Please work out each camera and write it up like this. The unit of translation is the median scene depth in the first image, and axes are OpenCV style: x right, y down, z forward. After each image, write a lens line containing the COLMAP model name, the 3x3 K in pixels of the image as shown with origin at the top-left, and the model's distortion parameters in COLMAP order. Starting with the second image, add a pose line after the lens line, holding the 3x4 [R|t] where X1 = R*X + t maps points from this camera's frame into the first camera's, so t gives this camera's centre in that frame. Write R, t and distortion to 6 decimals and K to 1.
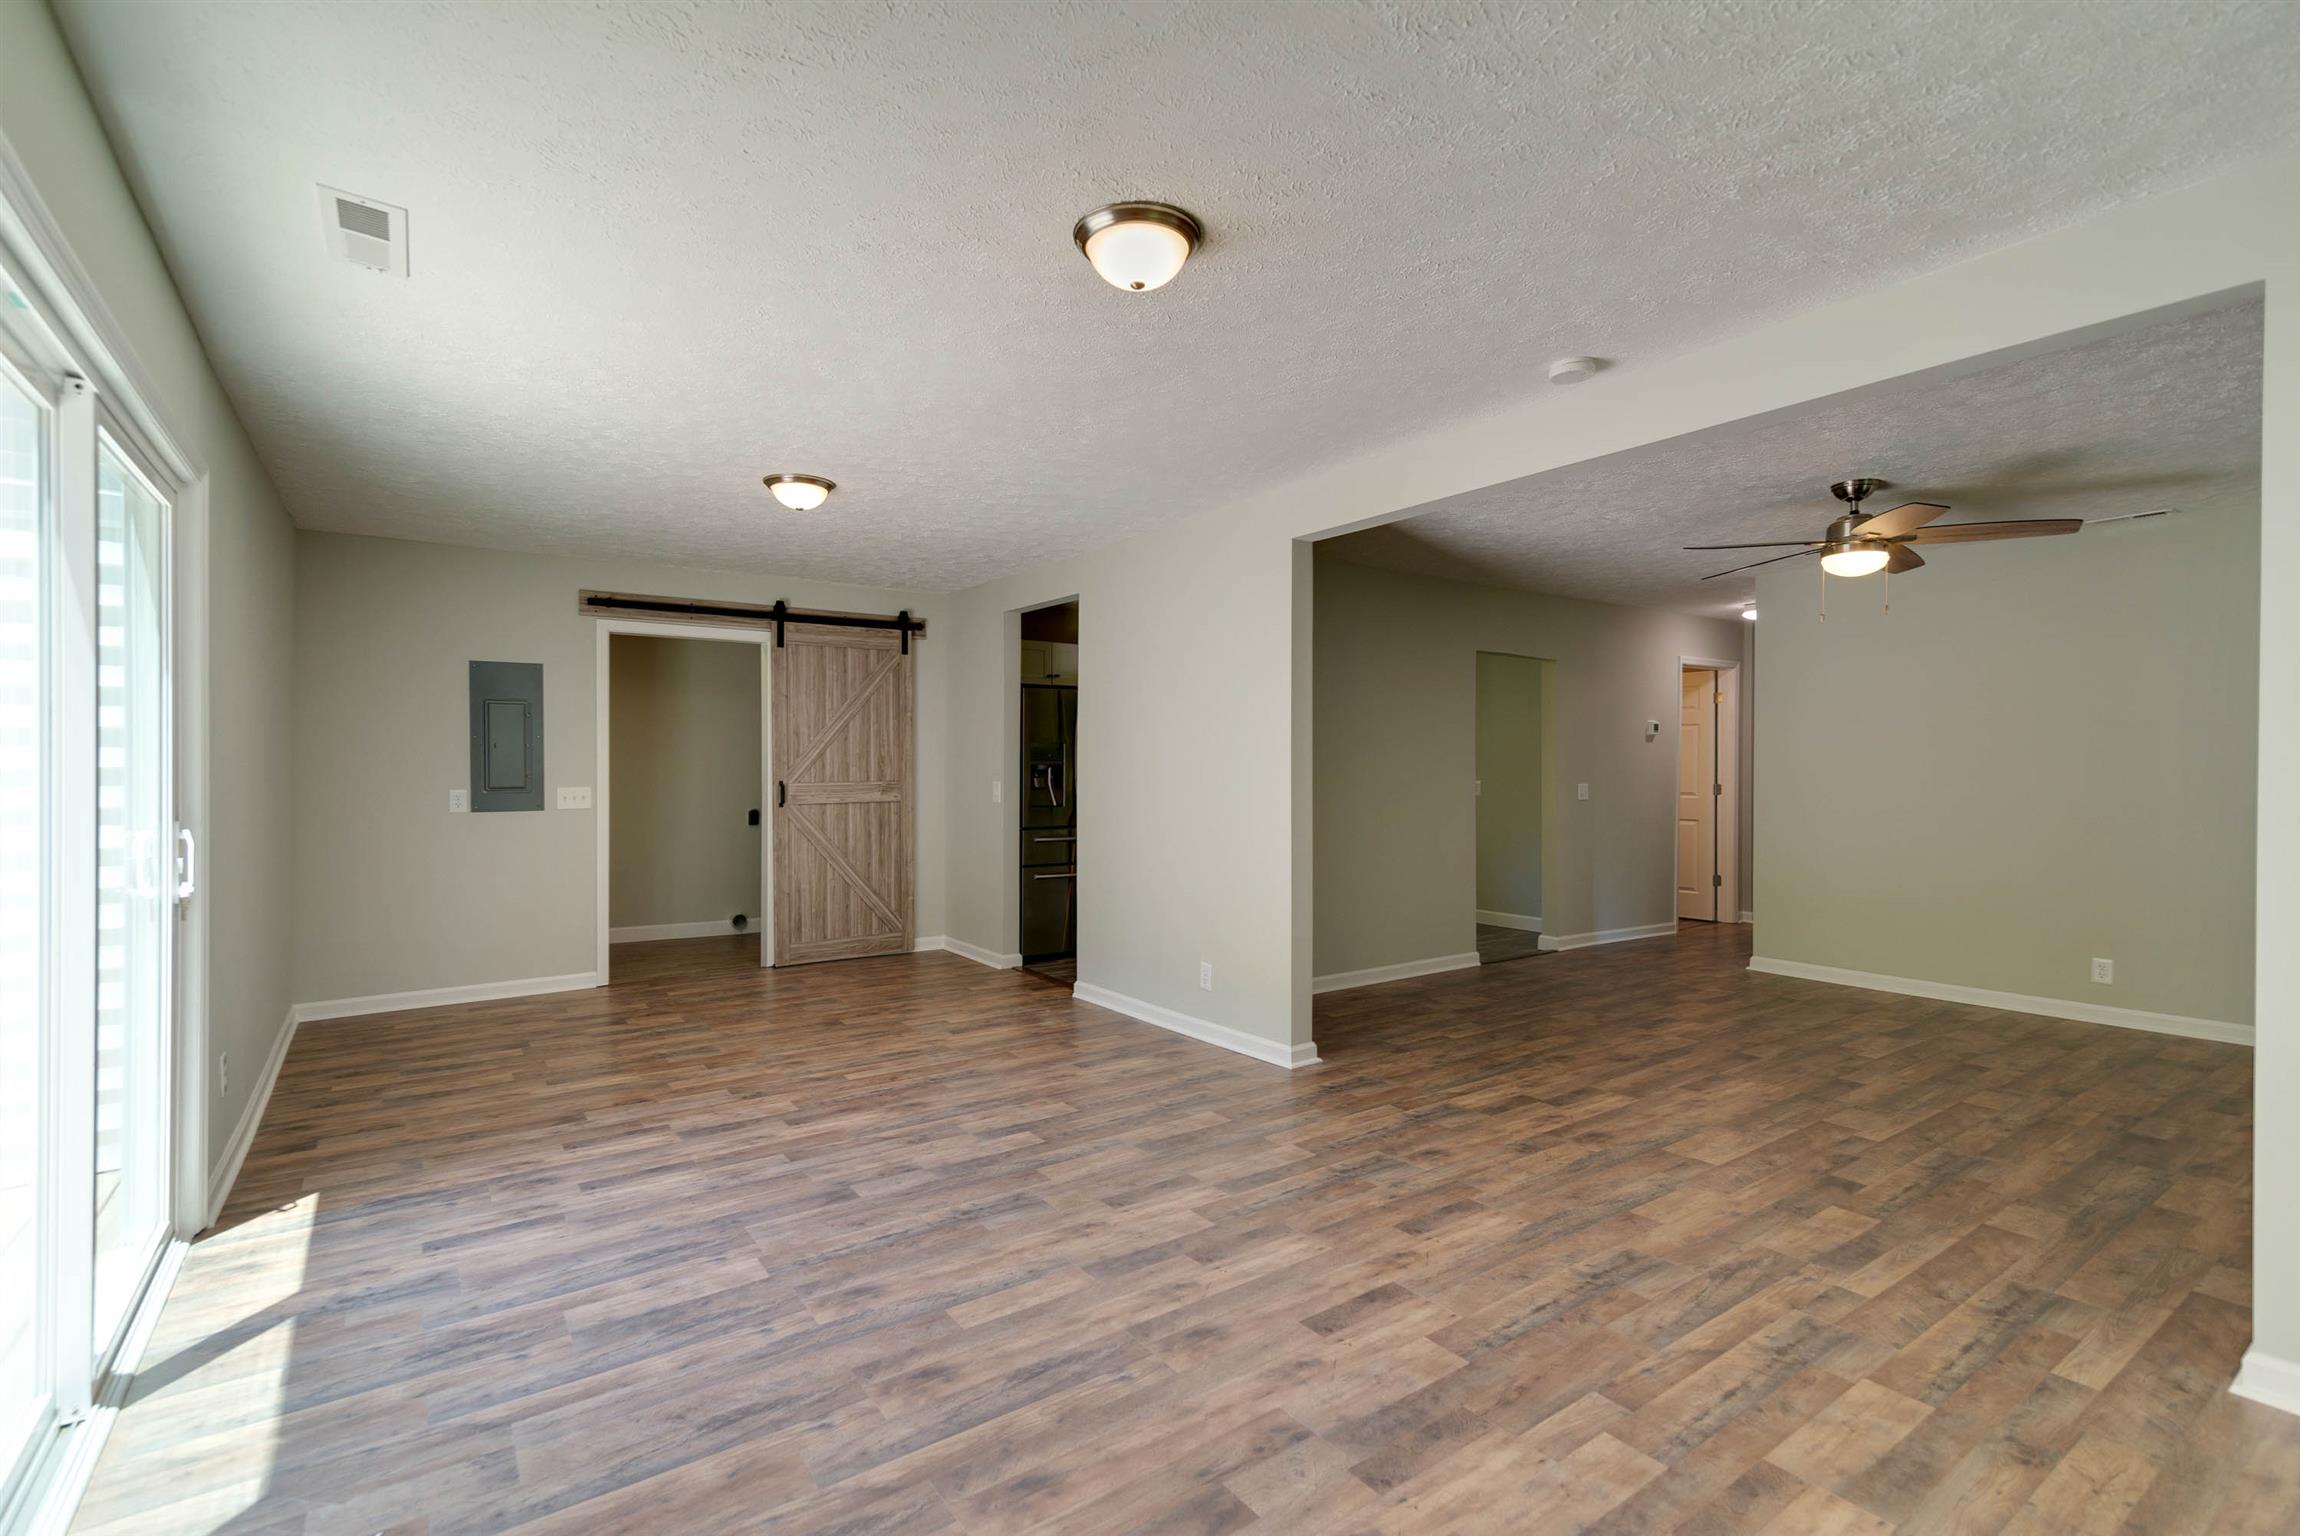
lens RADIAL K [[1043.2, 0, 1121.9], [0, 1043.2, 737.3], [0, 0, 1]] dist [0.015342, -0.000145]
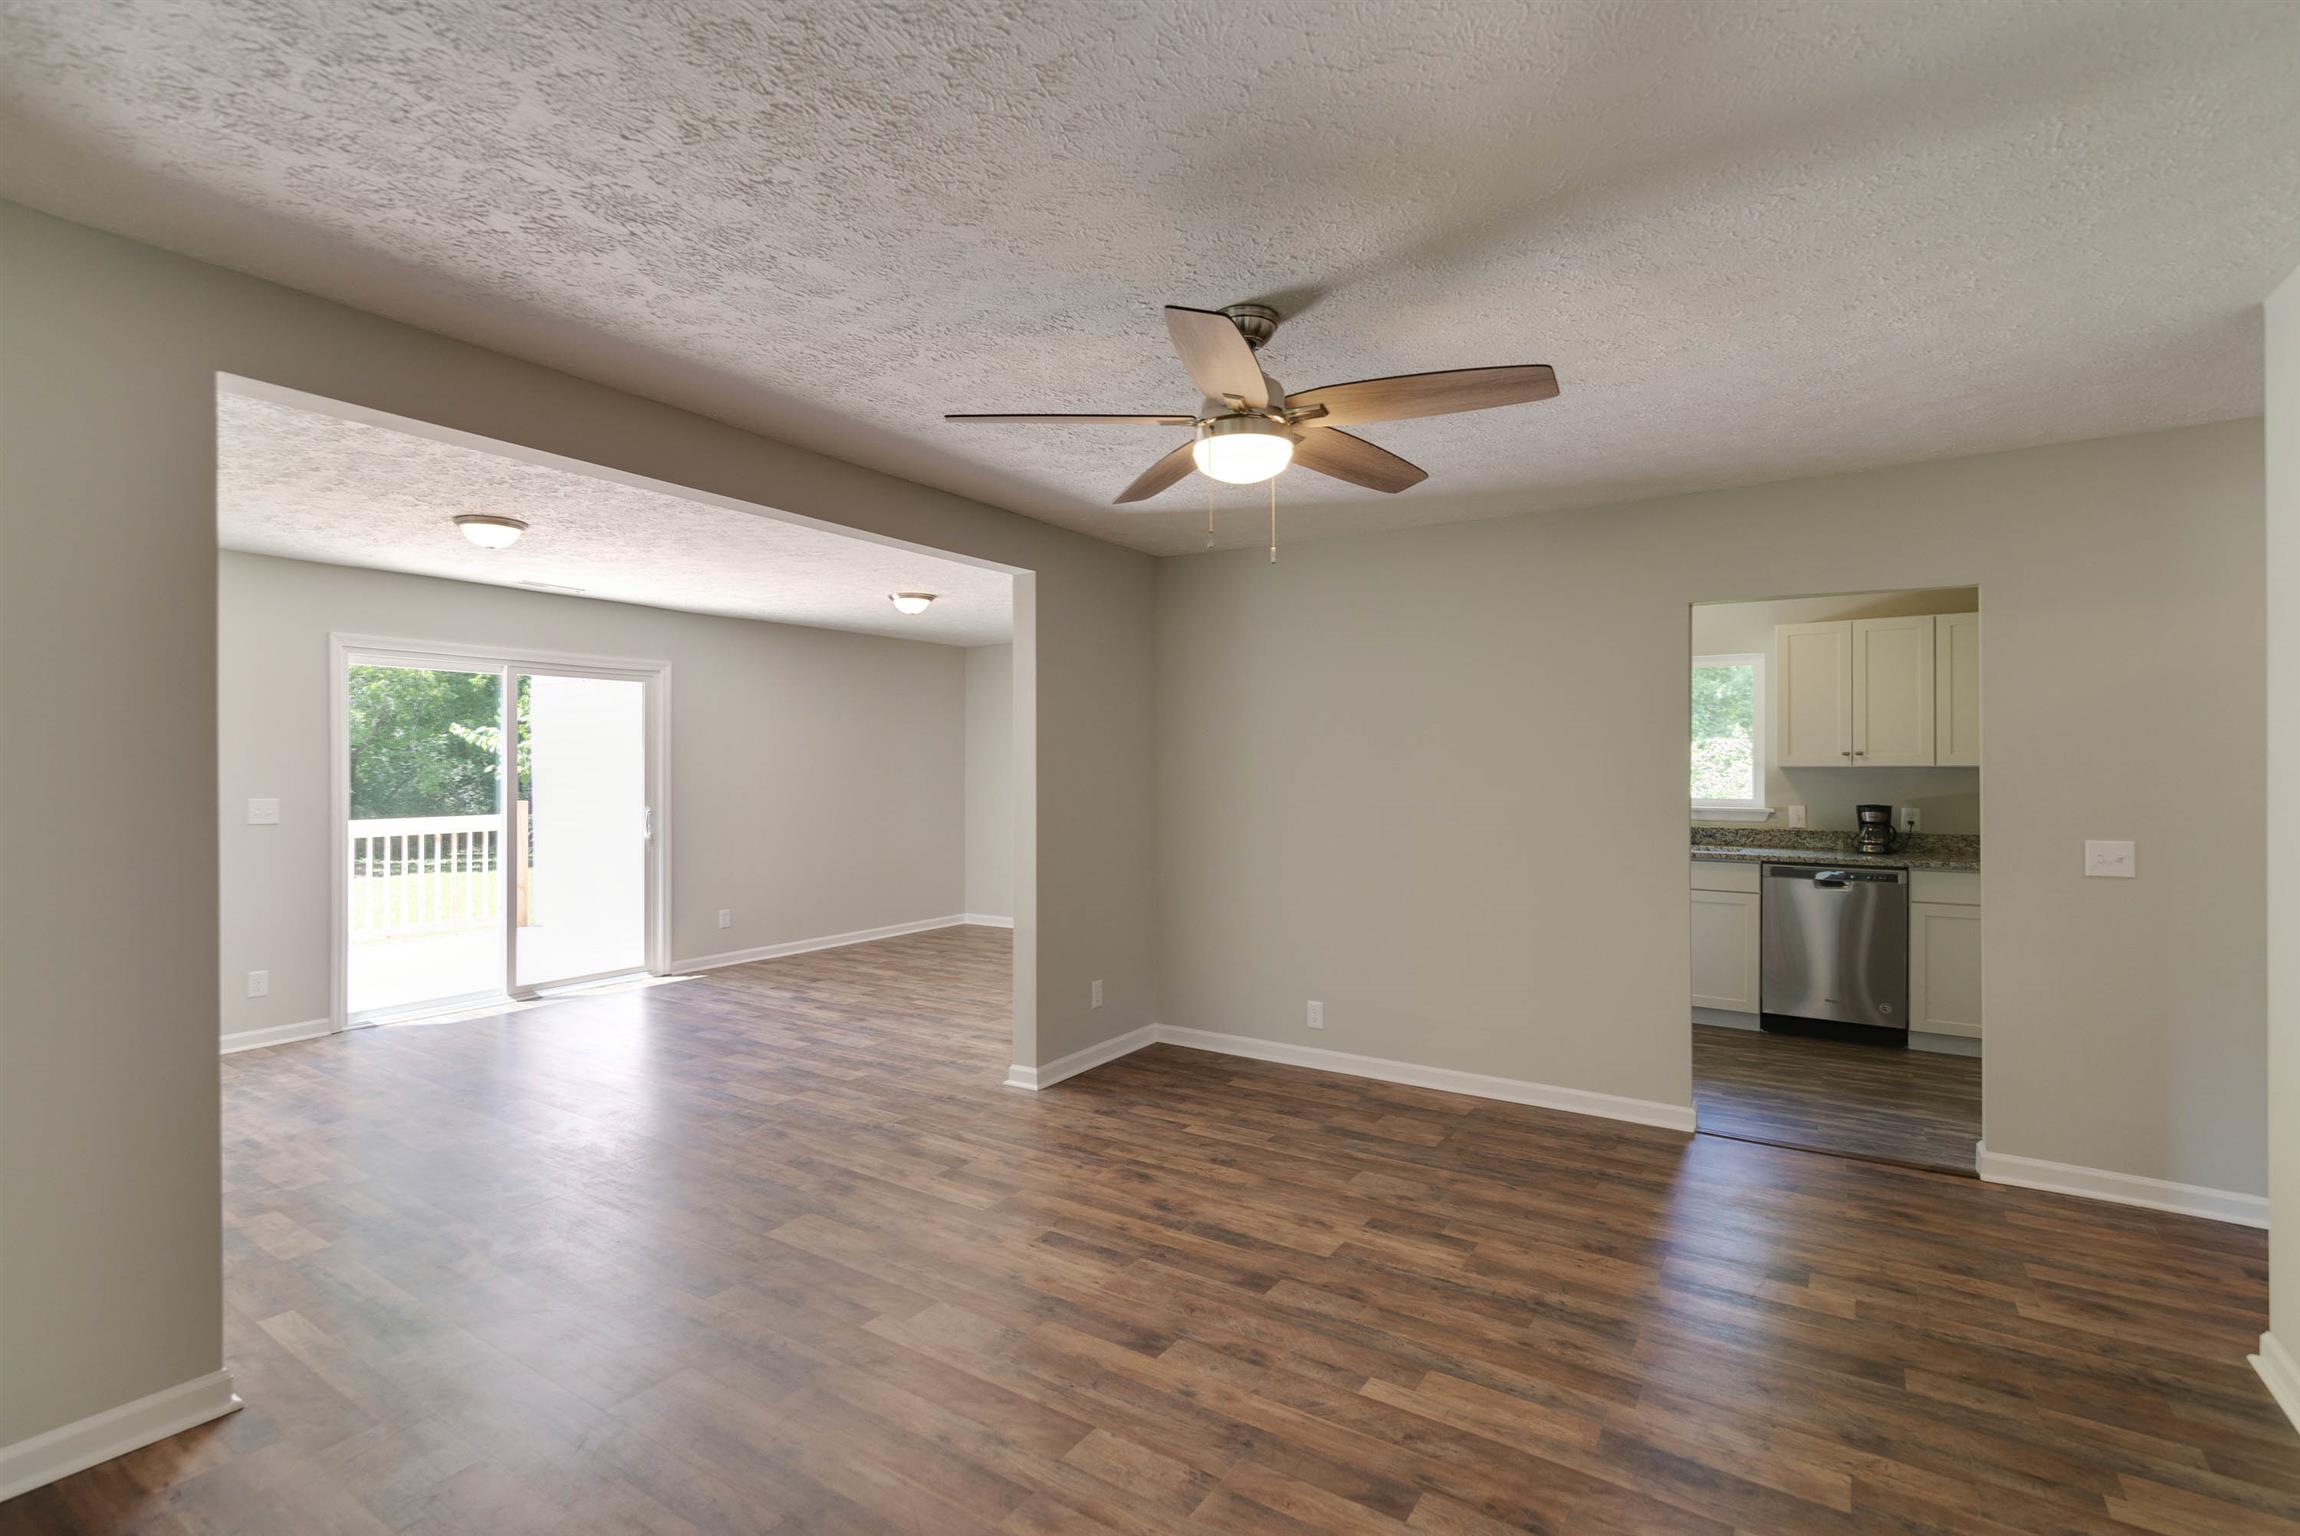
lens RADIAL K [[1043.2, 0, 1143.2], [0, 1043.2, 763.4], [0, 0, 1]] dist [0.015342, -0.000145]
pose [[0.373540, -0.005010, -0.927601, 1.458858], [0.023664, 0.999711, 0.004129, -0.006407], [0.927312, -0.023493, 0.373550, 0.914041]]
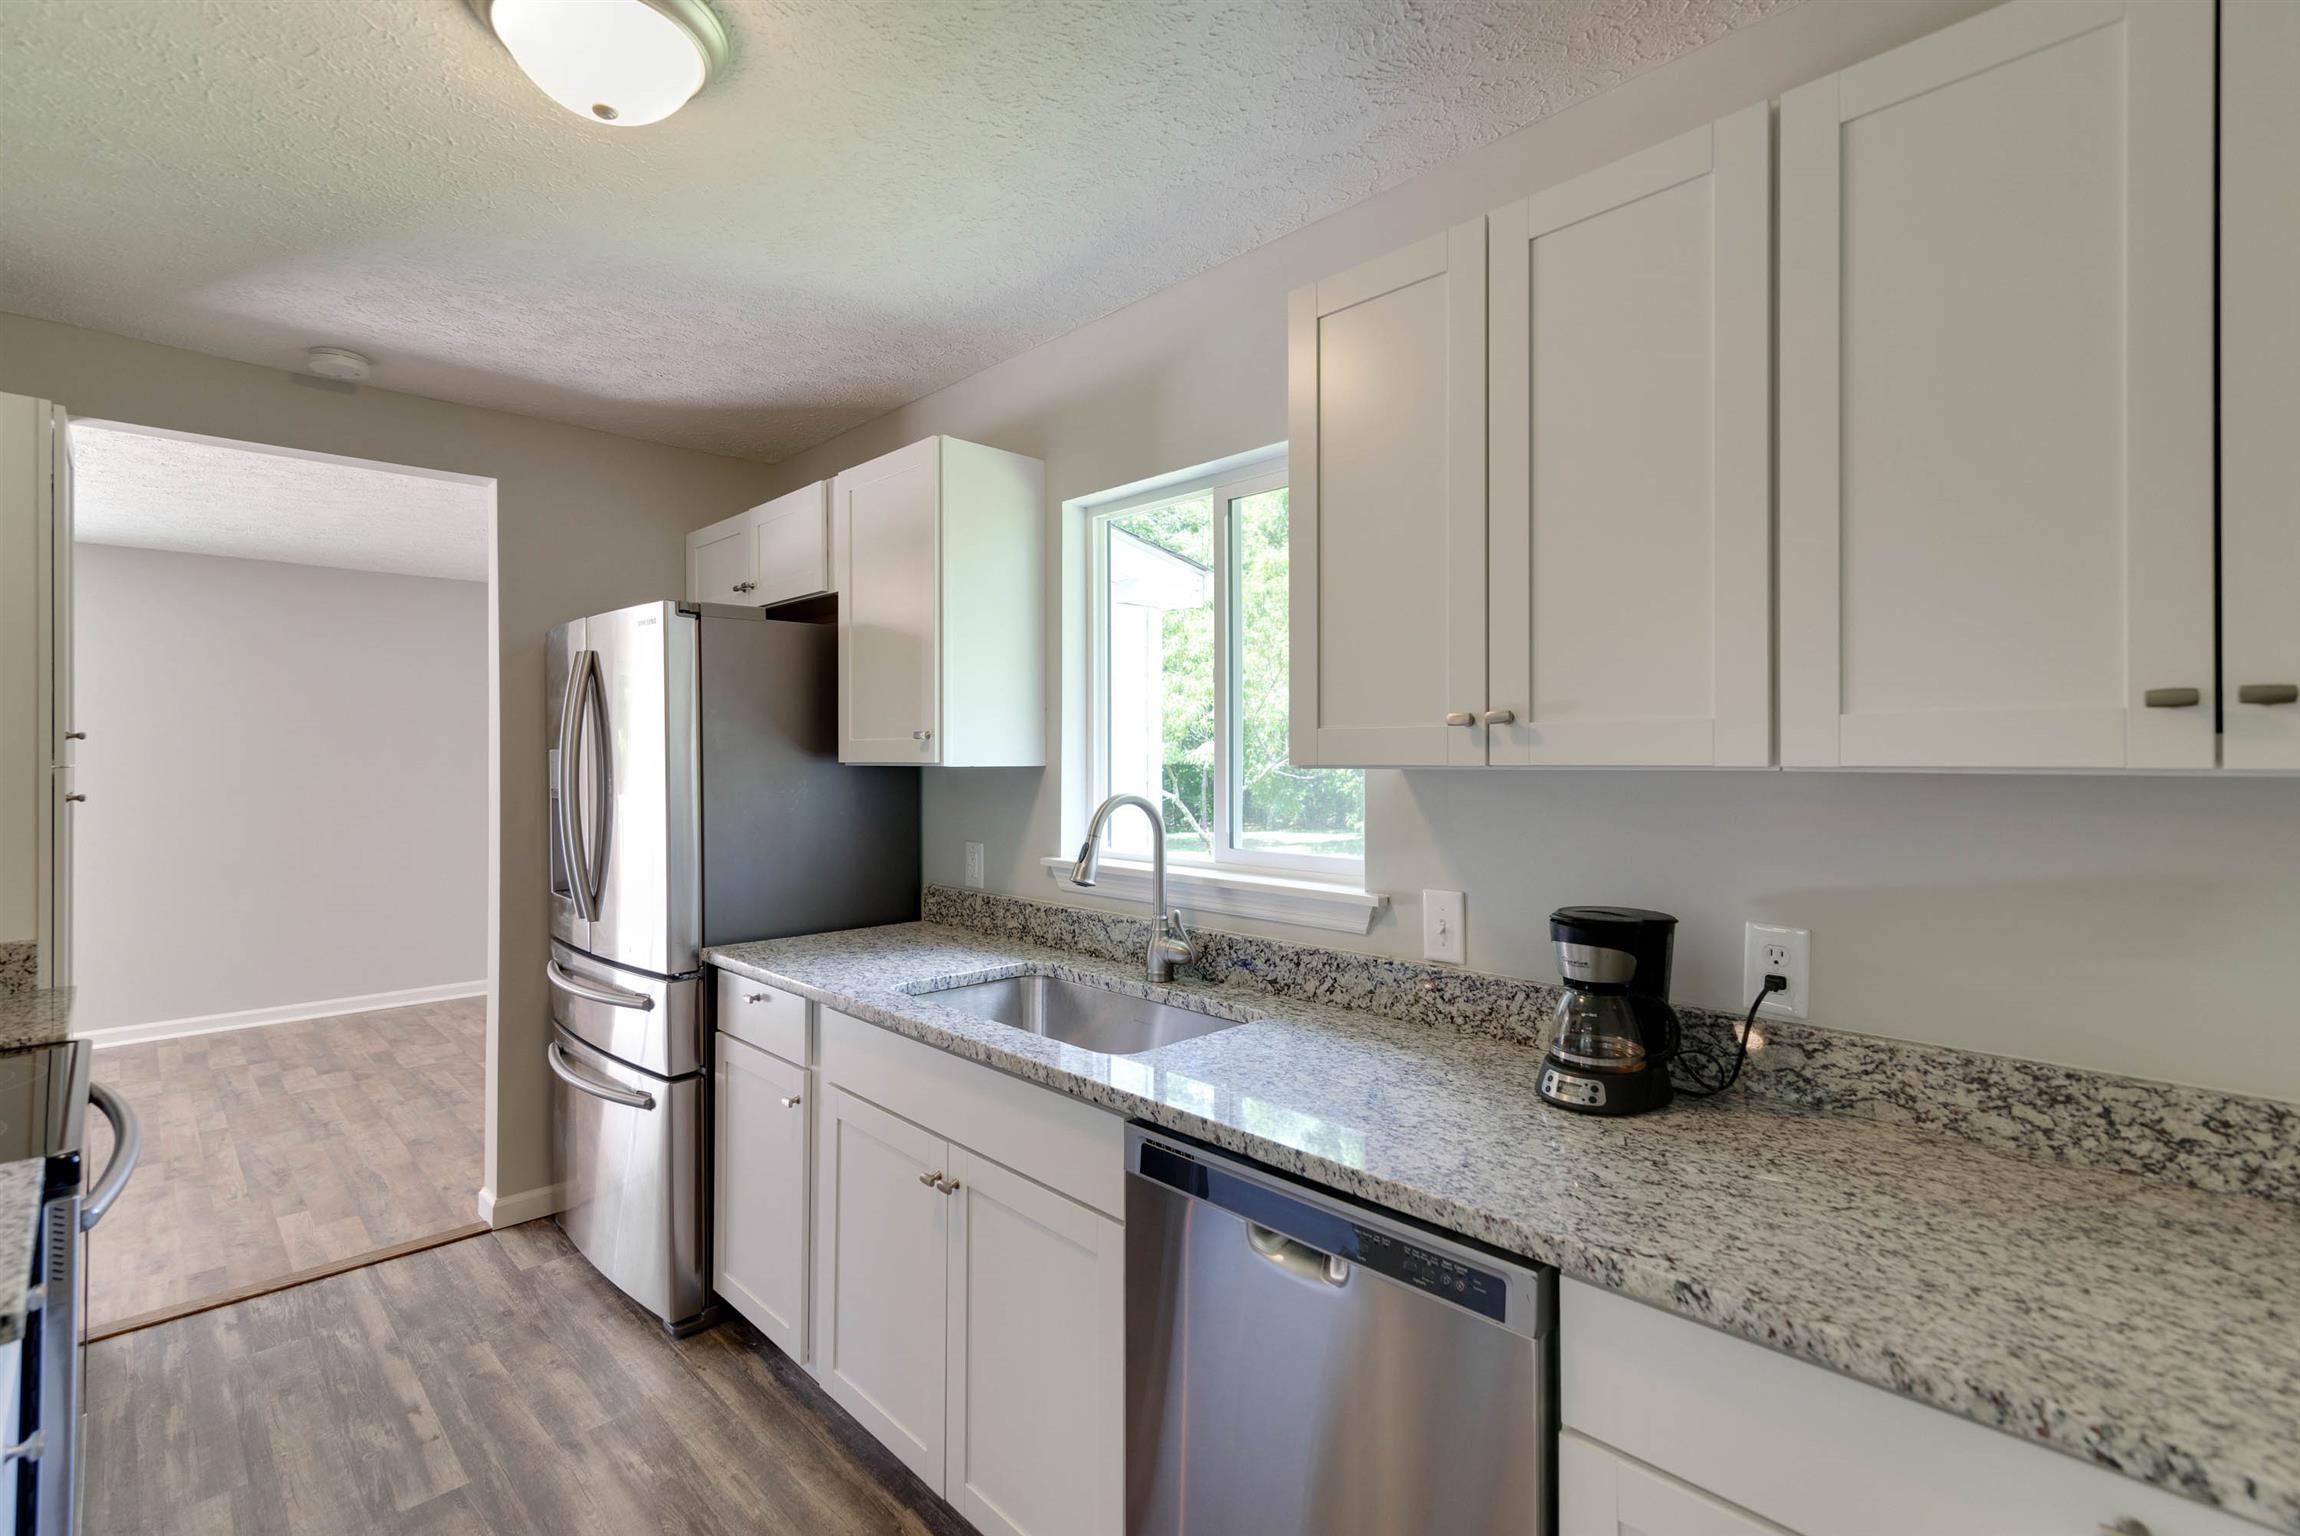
lens RADIAL K [[1043.2, 0, 1136.8], [0, 1043.2, 763.1], [0, 0, 1]] dist [0.015342, -0.000145]
pose [[0.174667, -0.001401, -0.984627, 0.790387], [0.019604, 0.999806, 0.002055, 0.024061], [0.984432, -0.019661, 0.174661, 2.248533]]
